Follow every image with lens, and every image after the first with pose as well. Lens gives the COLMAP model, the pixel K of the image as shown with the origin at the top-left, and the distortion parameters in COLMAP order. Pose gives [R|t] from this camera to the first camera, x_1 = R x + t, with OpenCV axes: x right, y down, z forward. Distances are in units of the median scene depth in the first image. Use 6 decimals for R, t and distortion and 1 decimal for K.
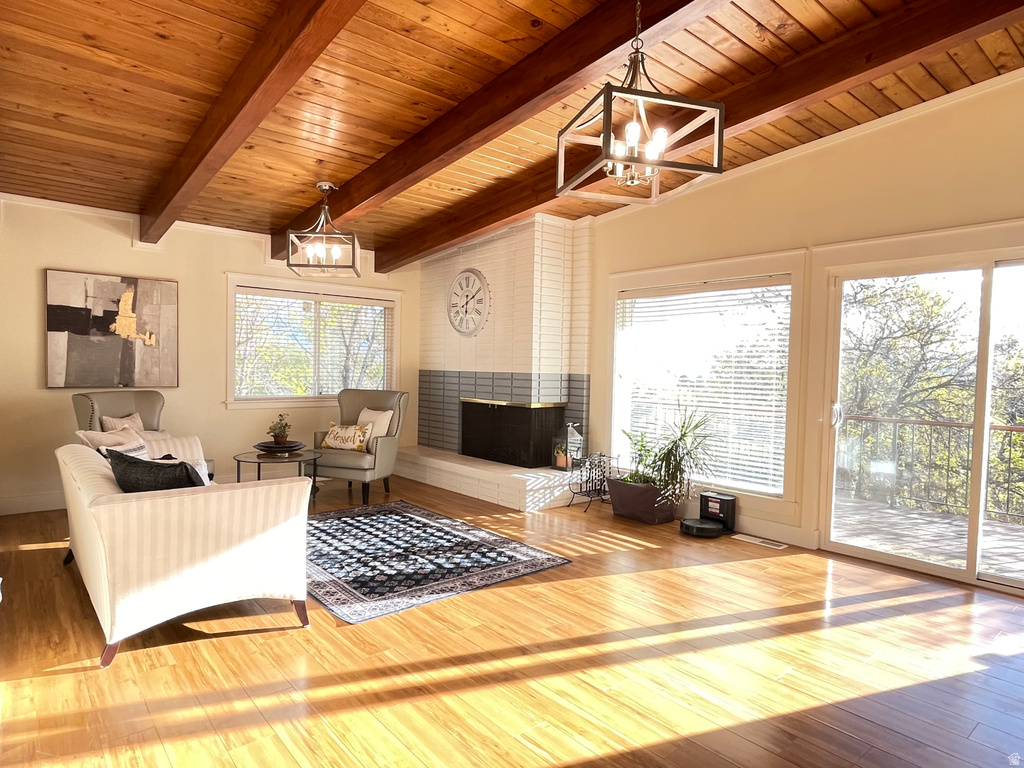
lens RADIAL K [[590.0, 0, 516.7], [0, 590.0, 388.9], [0, 0, 1]] dist [0.005056, 0.001533]
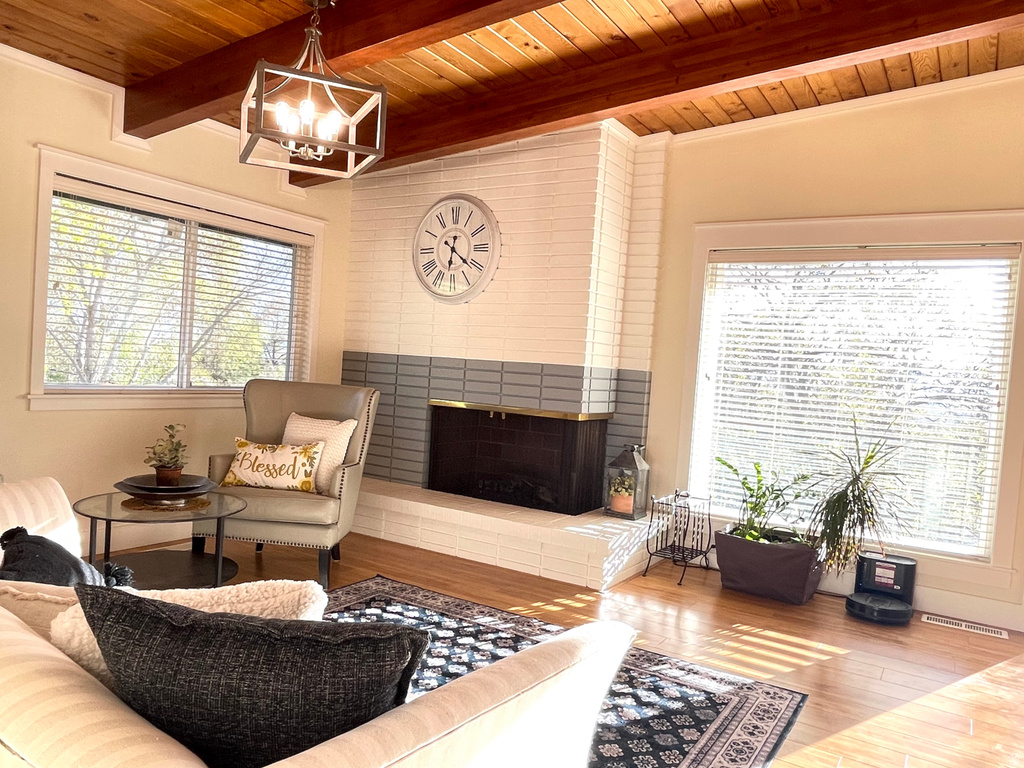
lens RADIAL K [[728.4, 0, 508.9], [0, 728.4, 389.1], [0, 0, 1]] dist [0.005053, -0.005800]
pose [[0.954741, 0.033824, 0.295510, -0.279736], [-0.036455, 0.999330, 0.003396, -0.001852], [-0.295197, -0.014016, 0.955334, 0.270716]]
